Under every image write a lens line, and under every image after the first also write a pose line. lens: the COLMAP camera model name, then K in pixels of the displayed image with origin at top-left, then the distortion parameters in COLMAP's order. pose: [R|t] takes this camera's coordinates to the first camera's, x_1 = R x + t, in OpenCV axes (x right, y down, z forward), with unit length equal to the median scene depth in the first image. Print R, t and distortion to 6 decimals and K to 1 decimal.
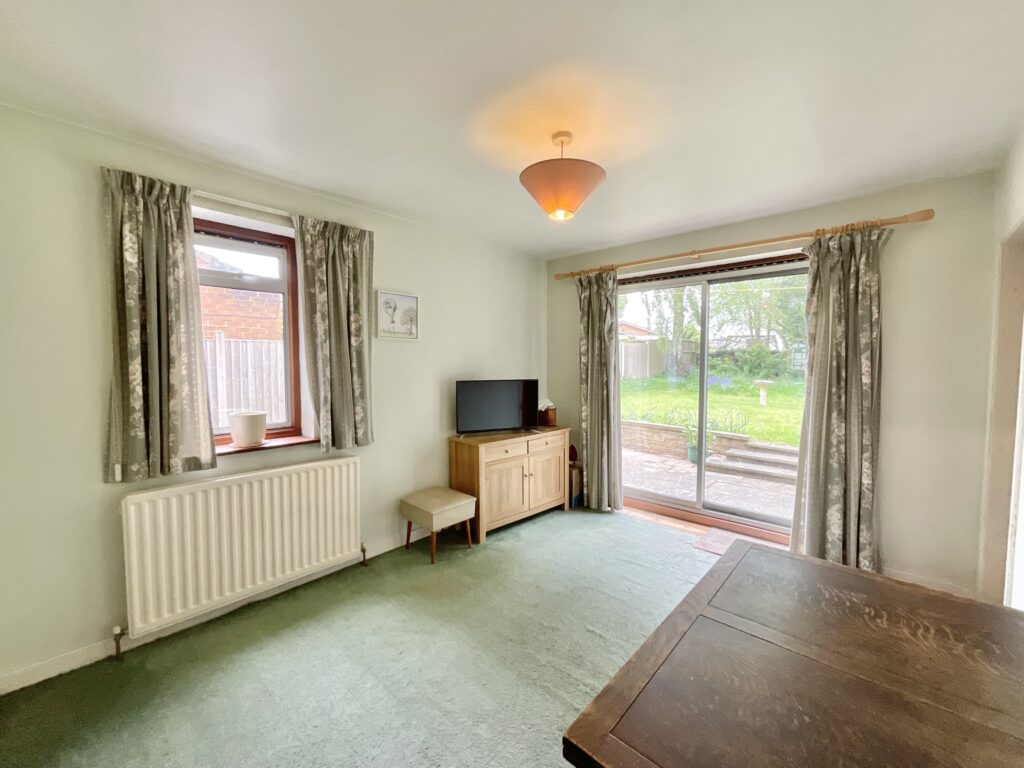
lens RADIAL K [[416.5, 0, 510.5], [0, 416.5, 382.0], [0, 0, 1]] dist [-0.002362, -0.000535]
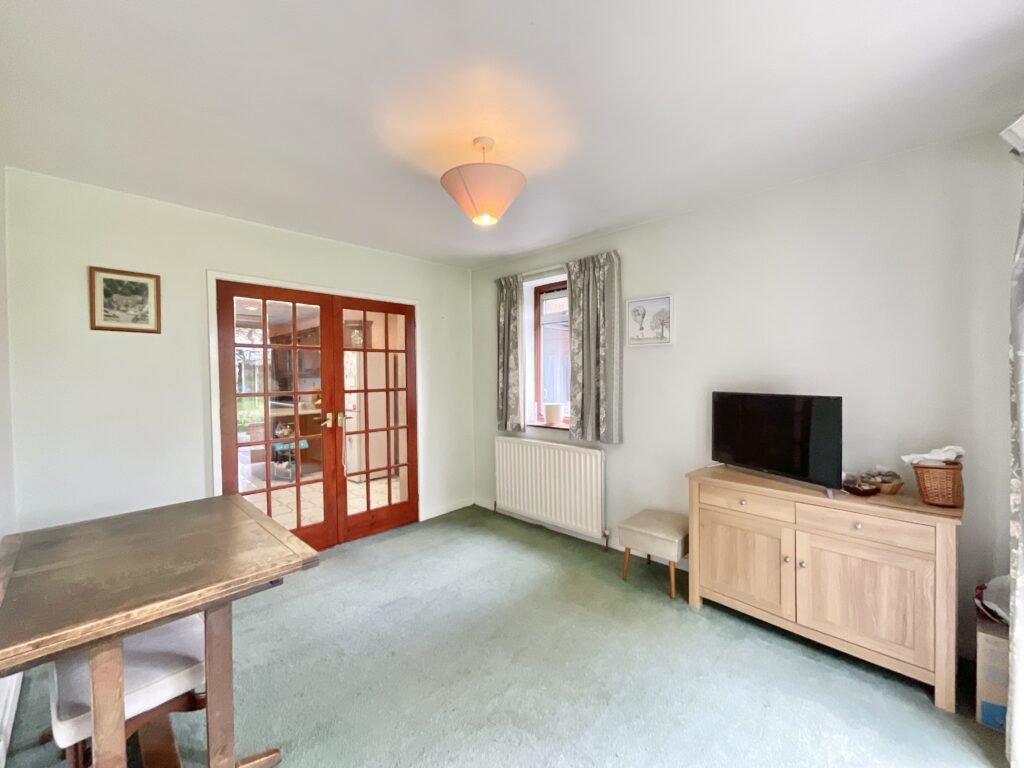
lens RADIAL K [[416.5, 0, 510.5], [0, 416.5, 381.5], [0, 0, 1]] dist [-0.002362, -0.000535]
pose [[-0.021235, 0.016560, -0.999637, 0.789537], [-0.041540, 0.998985, 0.017432, -0.023347], [0.998911, 0.041895, -0.020525, 0.771232]]
